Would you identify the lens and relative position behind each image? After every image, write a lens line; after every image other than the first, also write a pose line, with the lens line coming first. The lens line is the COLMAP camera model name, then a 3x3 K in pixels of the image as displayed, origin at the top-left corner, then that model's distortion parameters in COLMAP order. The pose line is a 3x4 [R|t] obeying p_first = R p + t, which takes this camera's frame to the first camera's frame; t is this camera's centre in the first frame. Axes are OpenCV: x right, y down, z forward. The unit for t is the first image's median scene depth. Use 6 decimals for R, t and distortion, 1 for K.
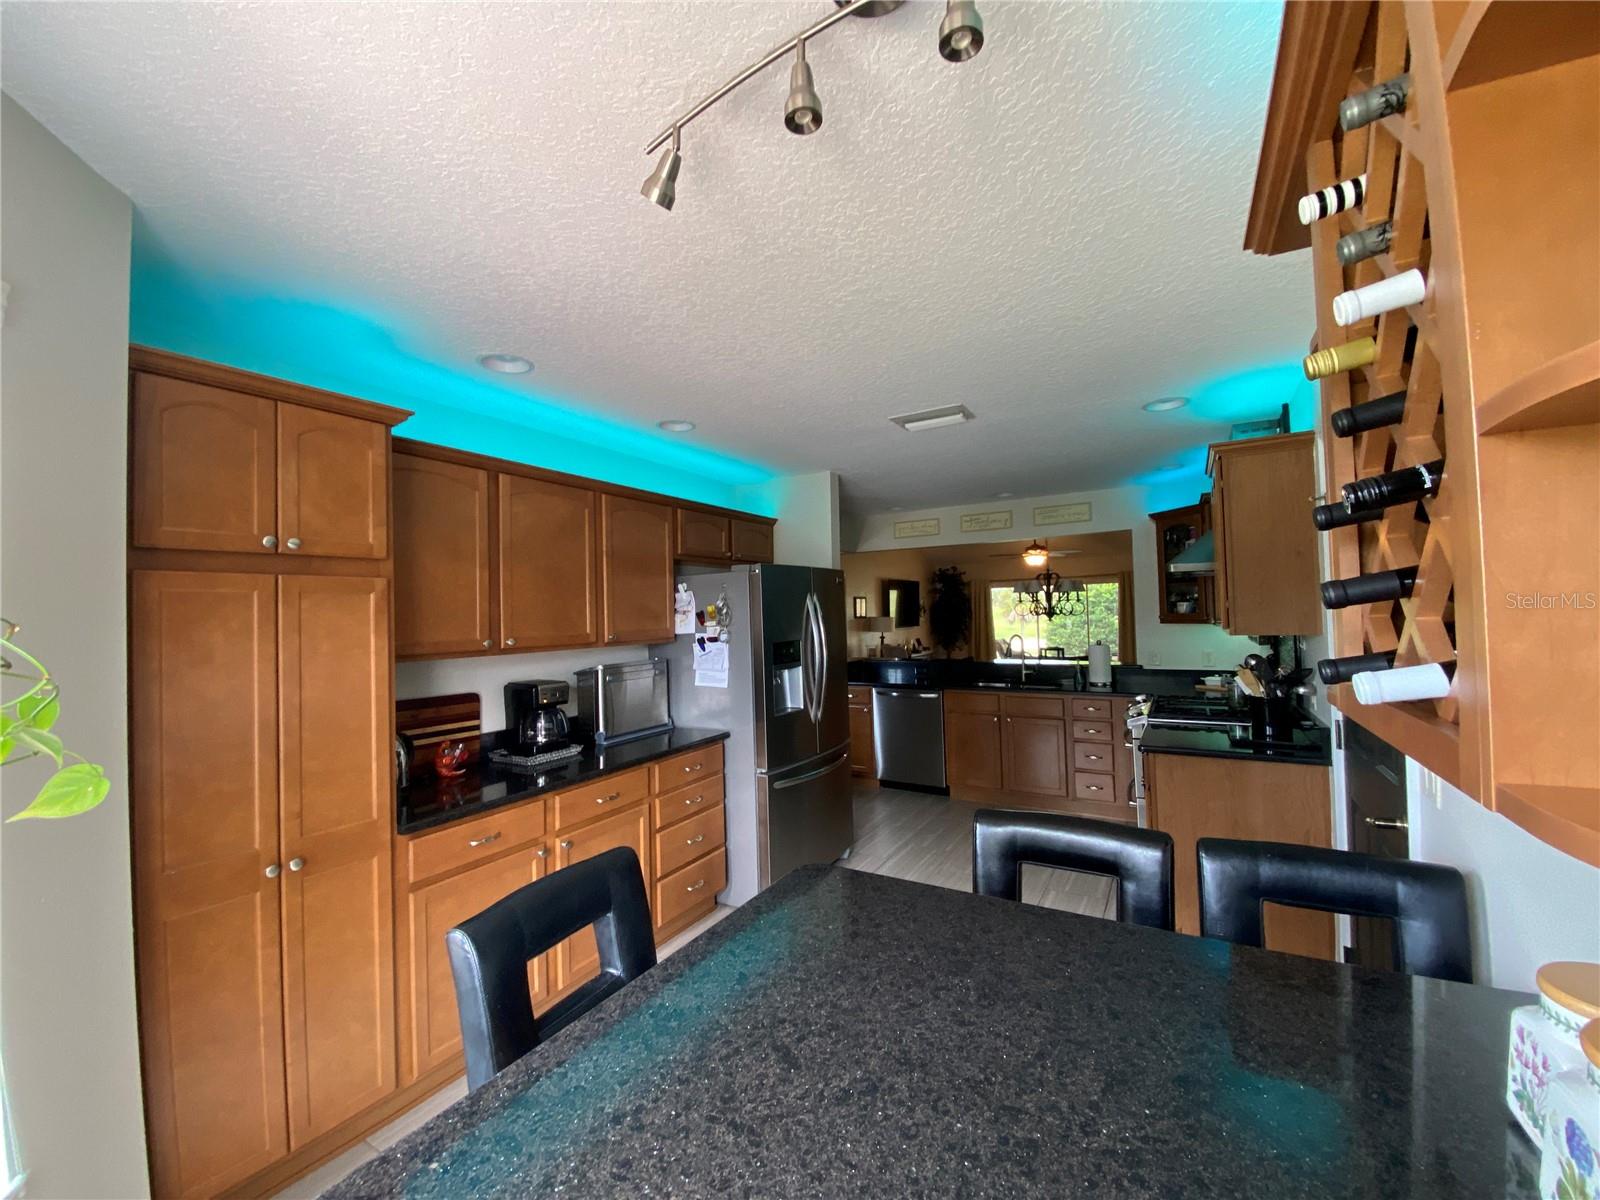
lens RADIAL K [[633.2, 0, 794.4], [0, 633.2, 596.8], [0, 0, 1]] dist [0.003681, -0.010265]
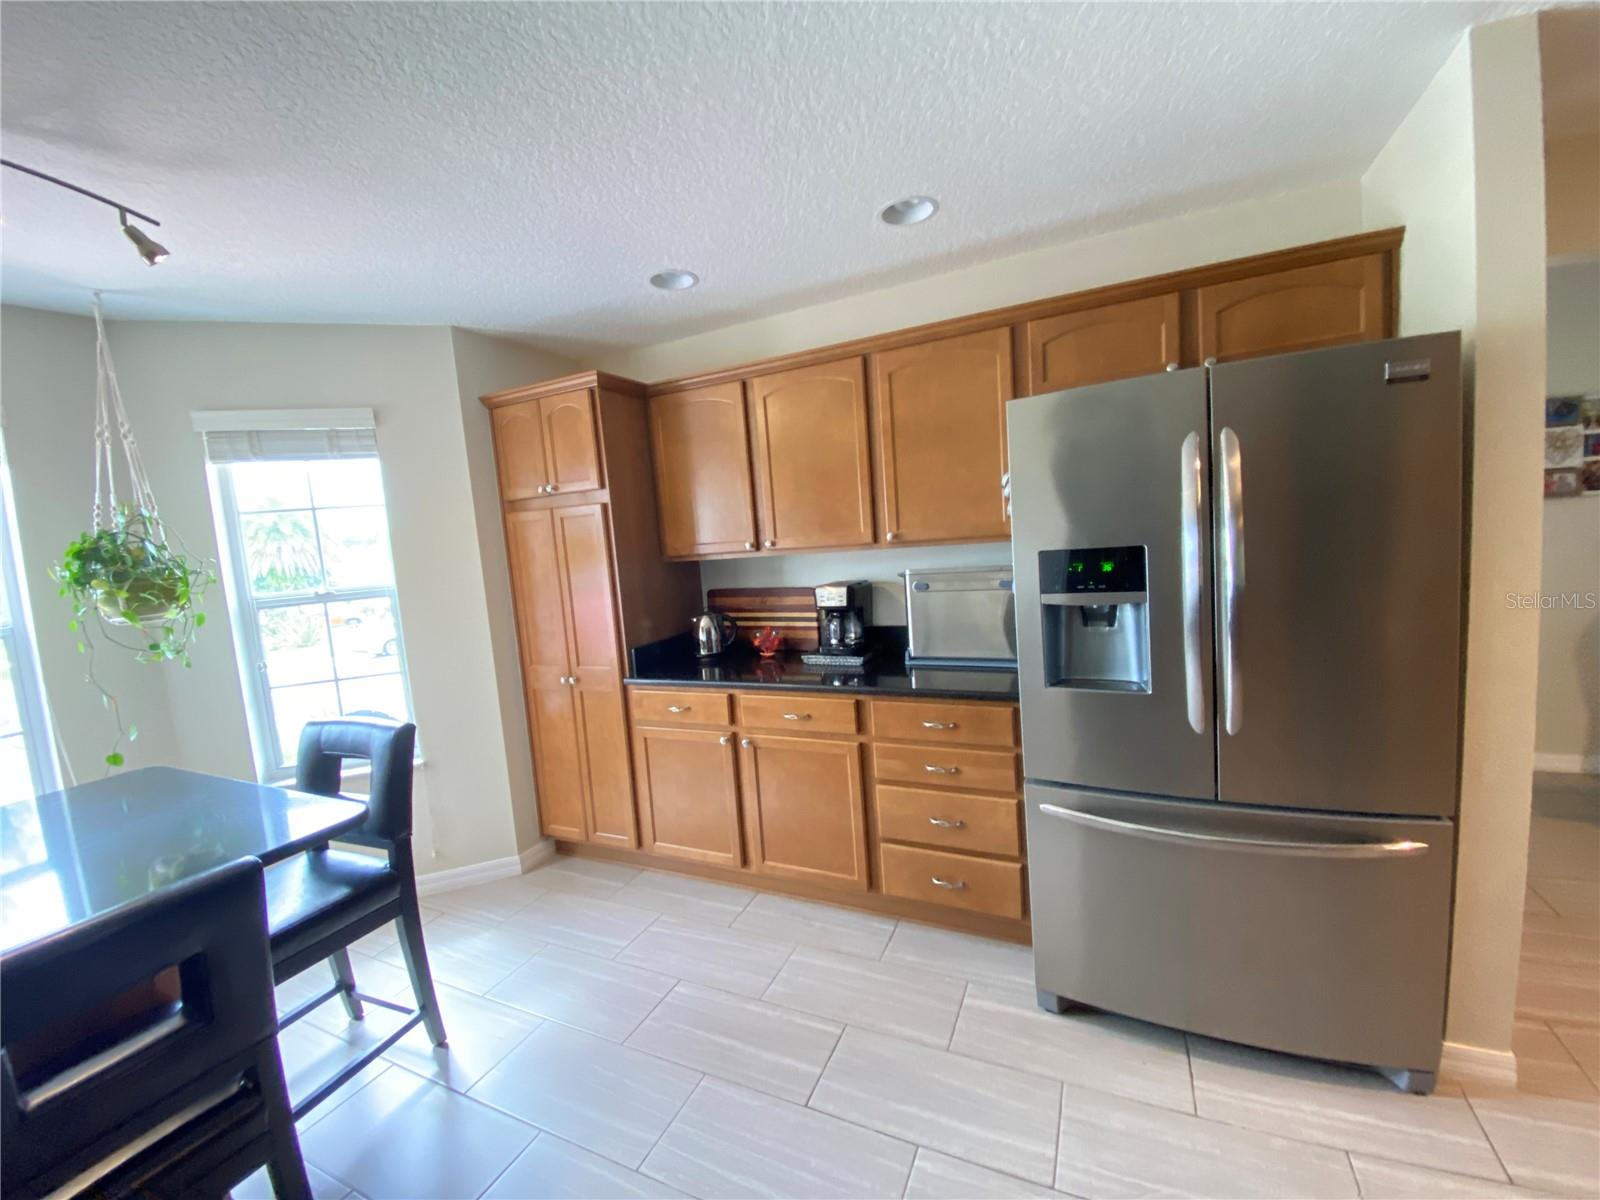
lens RADIAL K [[633.2, 0, 803.8], [0, 633.2, 586.6], [0, 0, 1]] dist [0.003681, -0.010265]
pose [[0.115801, 0.111805, -0.986960, 0.763011], [0.106646, 0.986501, 0.124266, 0.025963], [0.987531, -0.119645, 0.102315, 1.232301]]
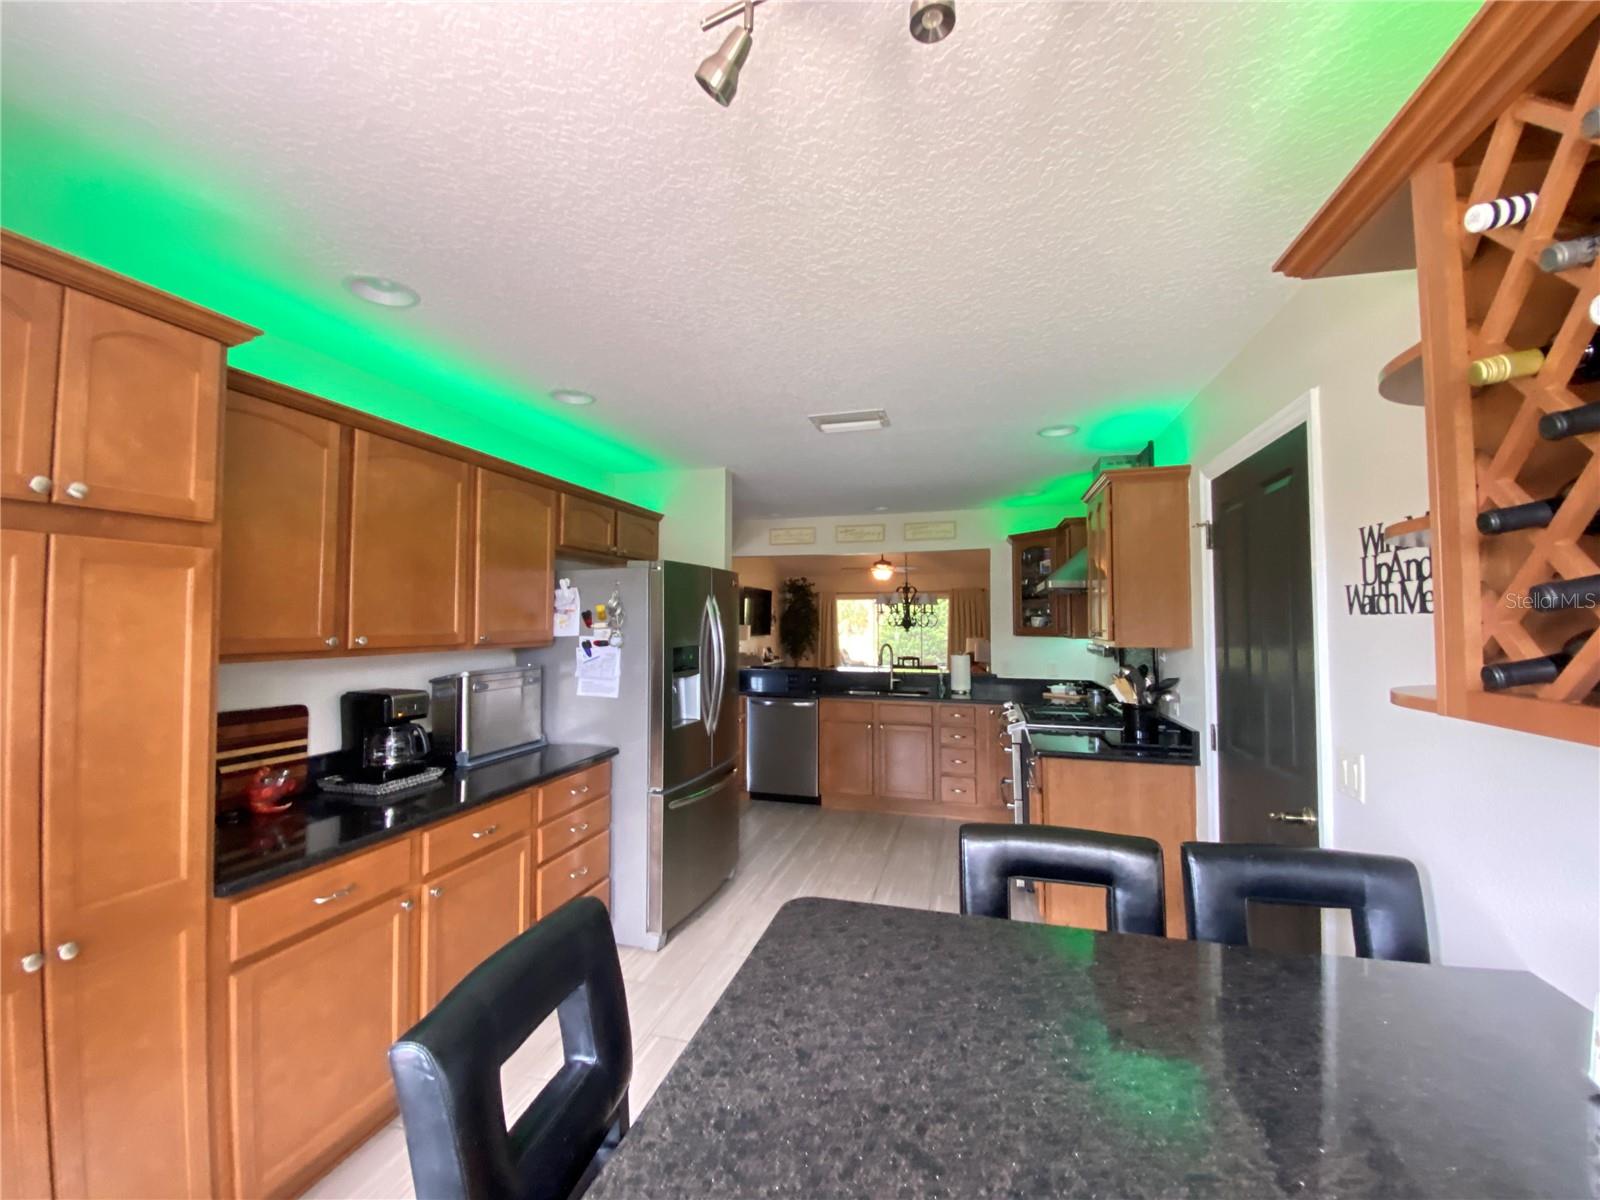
lens RADIAL K [[633.2, 0, 780.4], [0, 633.2, 599.4], [0, 0, 1]] dist [0.003681, -0.010265]
pose [[0.966912, 0.035186, 0.252672, -0.199444], [-0.032717, 0.999367, -0.013968, 0.018217], [-0.253003, 0.005239, 0.967451, 0.131316]]
